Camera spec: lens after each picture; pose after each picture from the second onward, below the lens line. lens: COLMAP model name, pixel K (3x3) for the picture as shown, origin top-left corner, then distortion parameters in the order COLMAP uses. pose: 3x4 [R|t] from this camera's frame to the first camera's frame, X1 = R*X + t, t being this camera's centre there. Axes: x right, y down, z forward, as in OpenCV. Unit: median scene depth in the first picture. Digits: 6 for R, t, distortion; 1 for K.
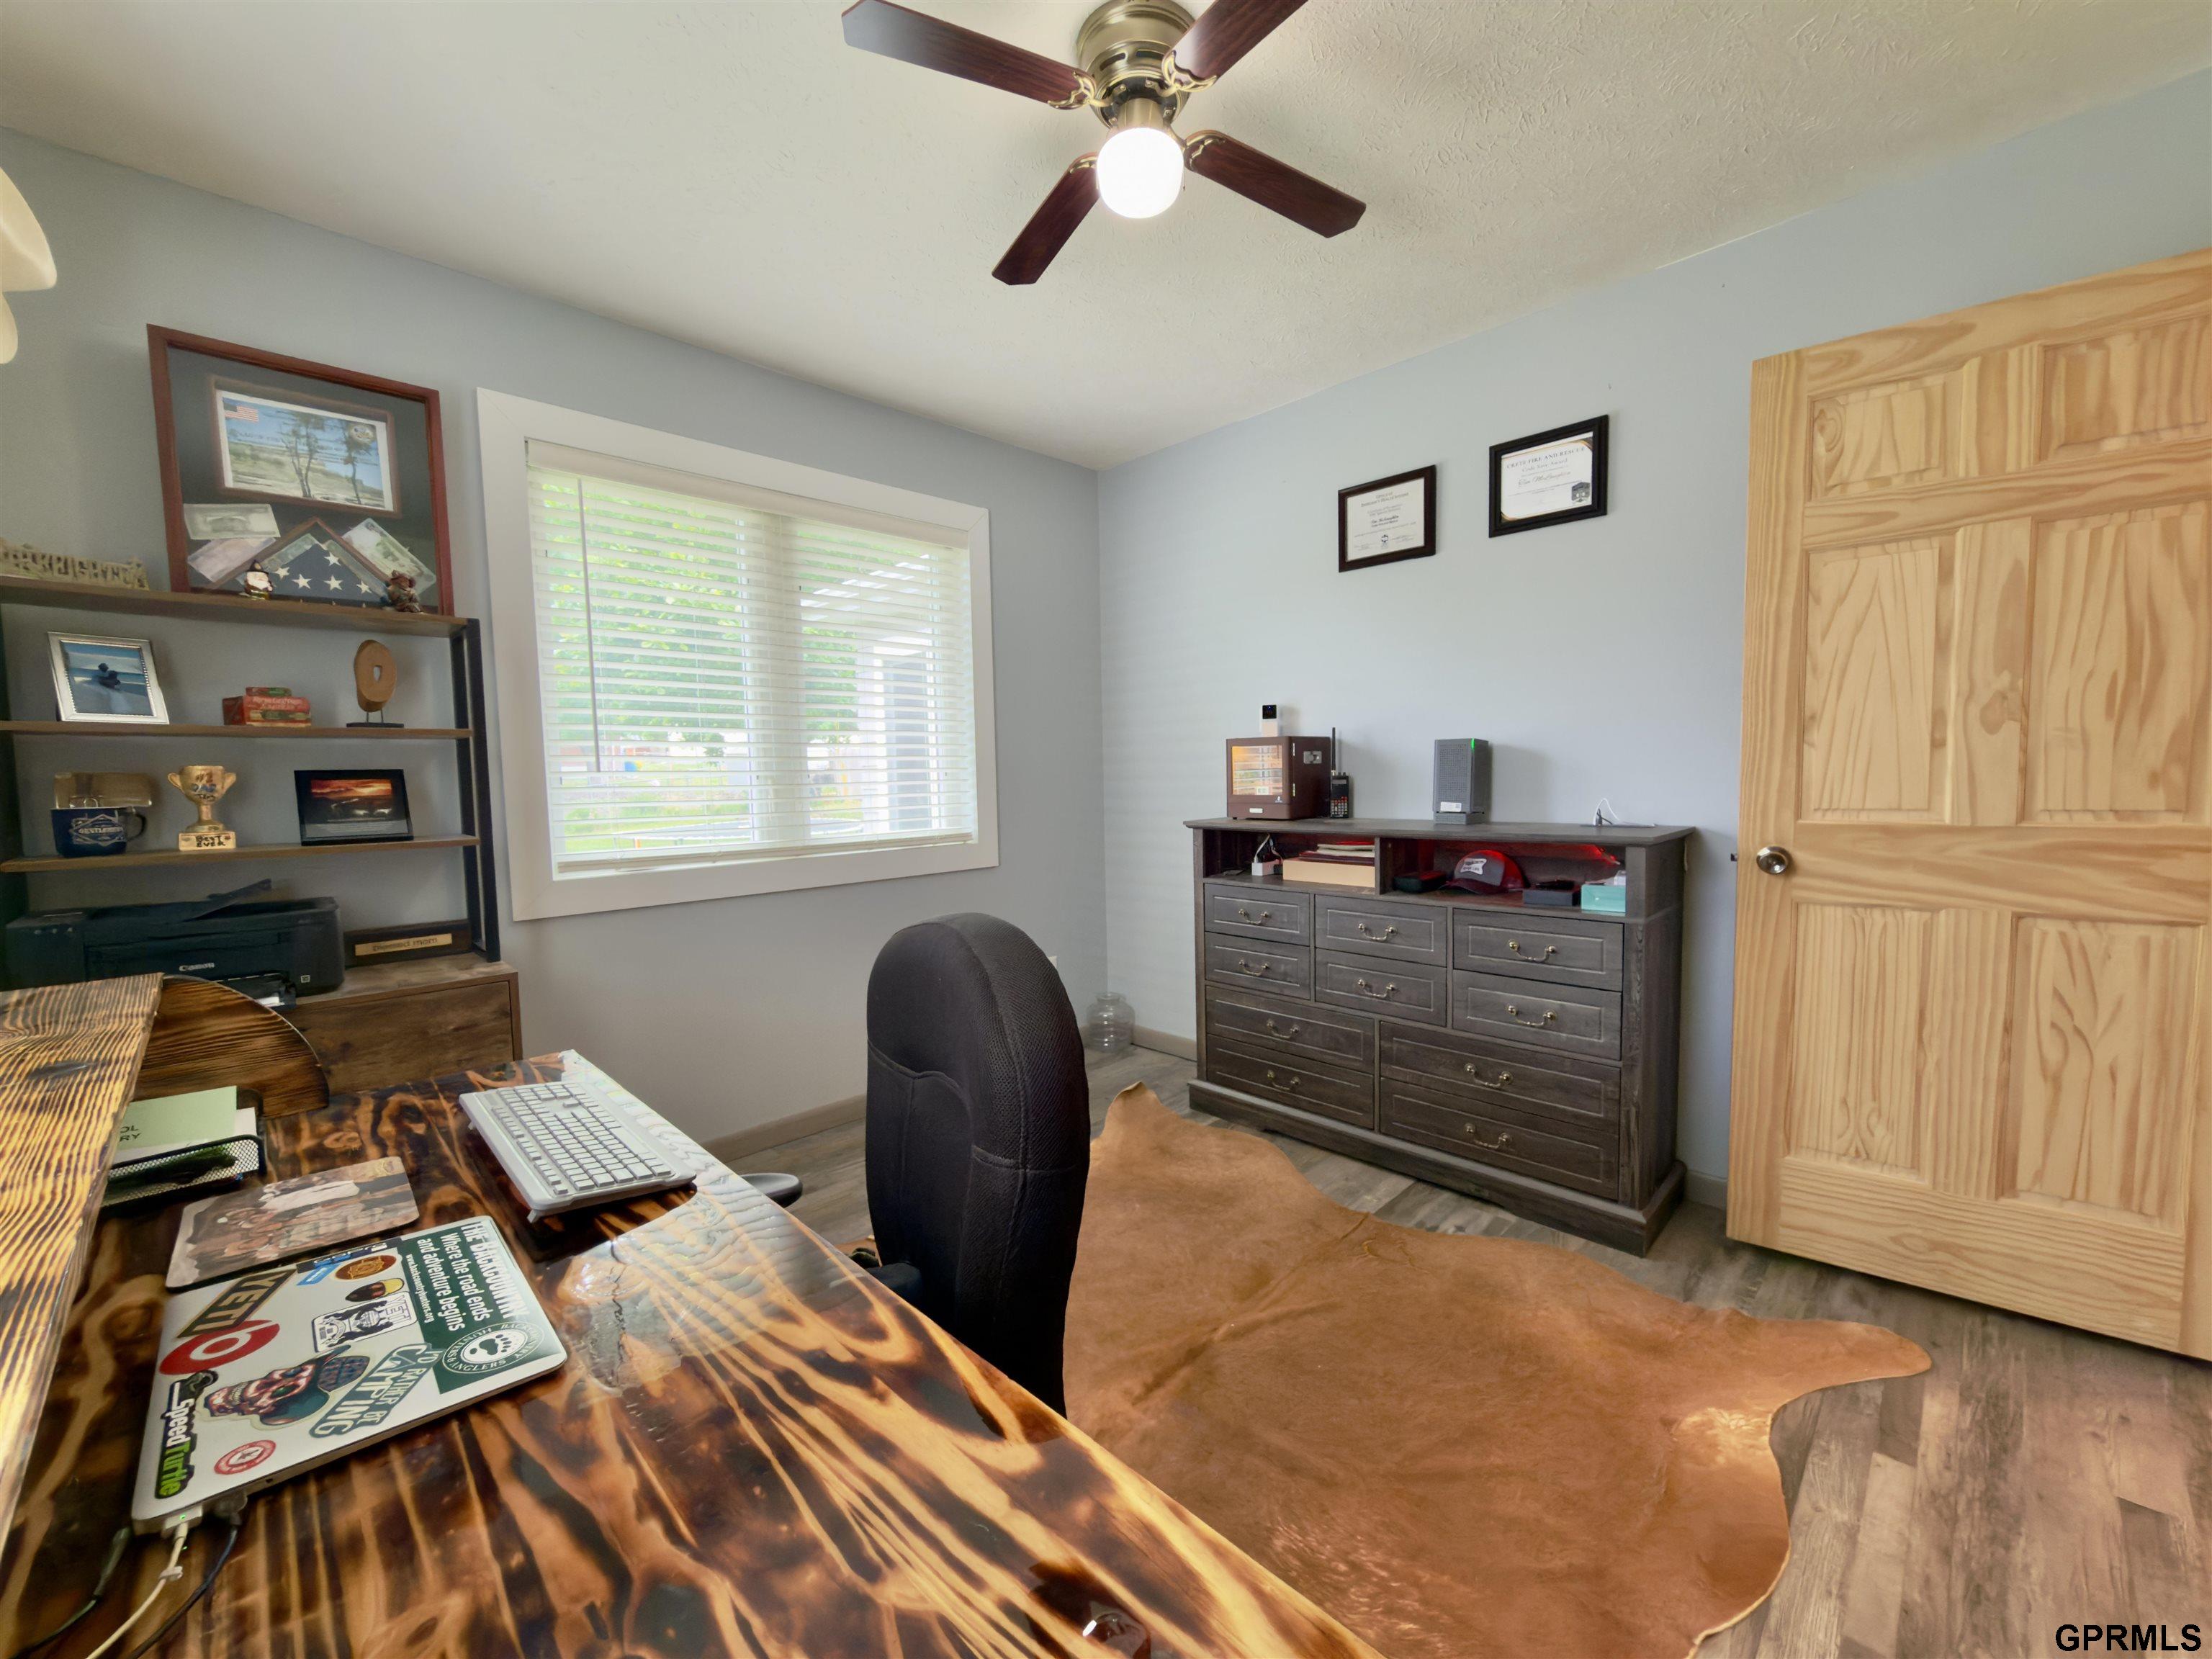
lens RADIAL K [[881.3, 0, 1100.1], [0, 881.3, 830.3], [0, 0, 1]] dist [-0.000049, -0.000171]
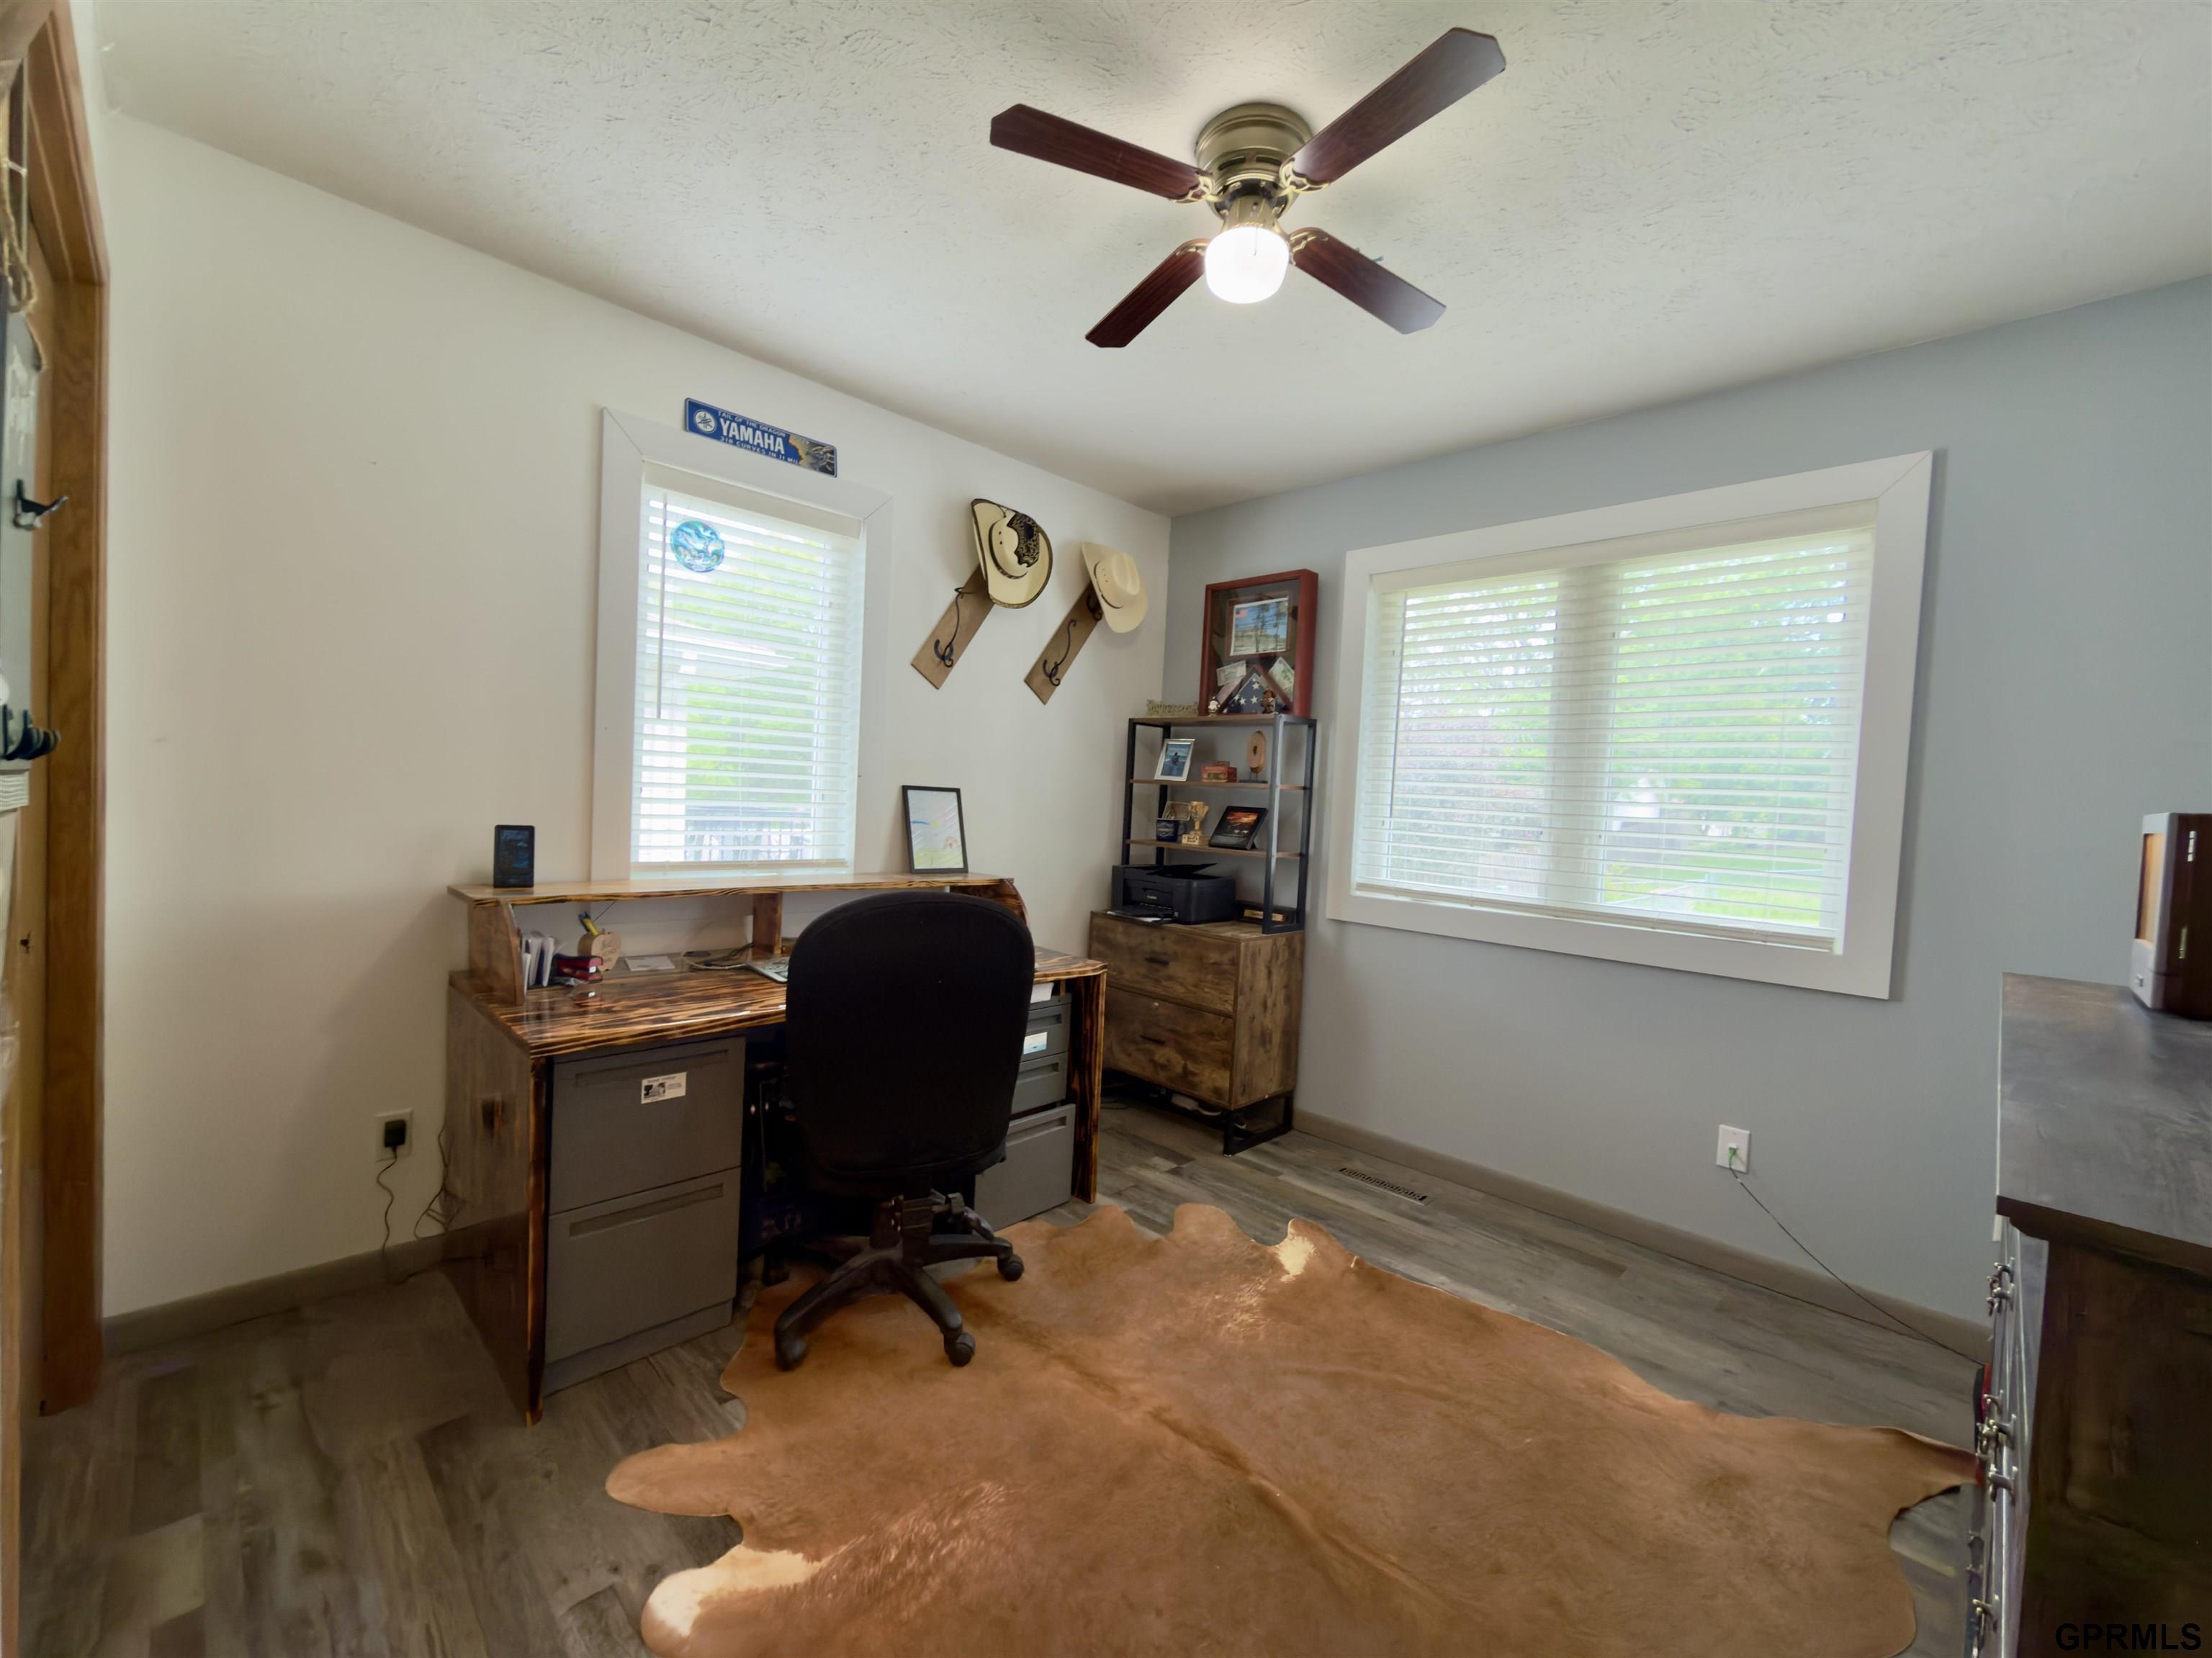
lens RADIAL K [[881.3, 0, 1099.8], [0, 881.3, 826.6], [0, 0, 1]] dist [-0.000049, -0.000171]
pose [[0.028181, 0.061031, -0.997738, 0.863821], [-0.111559, 0.992091, 0.057535, -0.097984], [0.993358, 0.109685, 0.034766, 0.657385]]
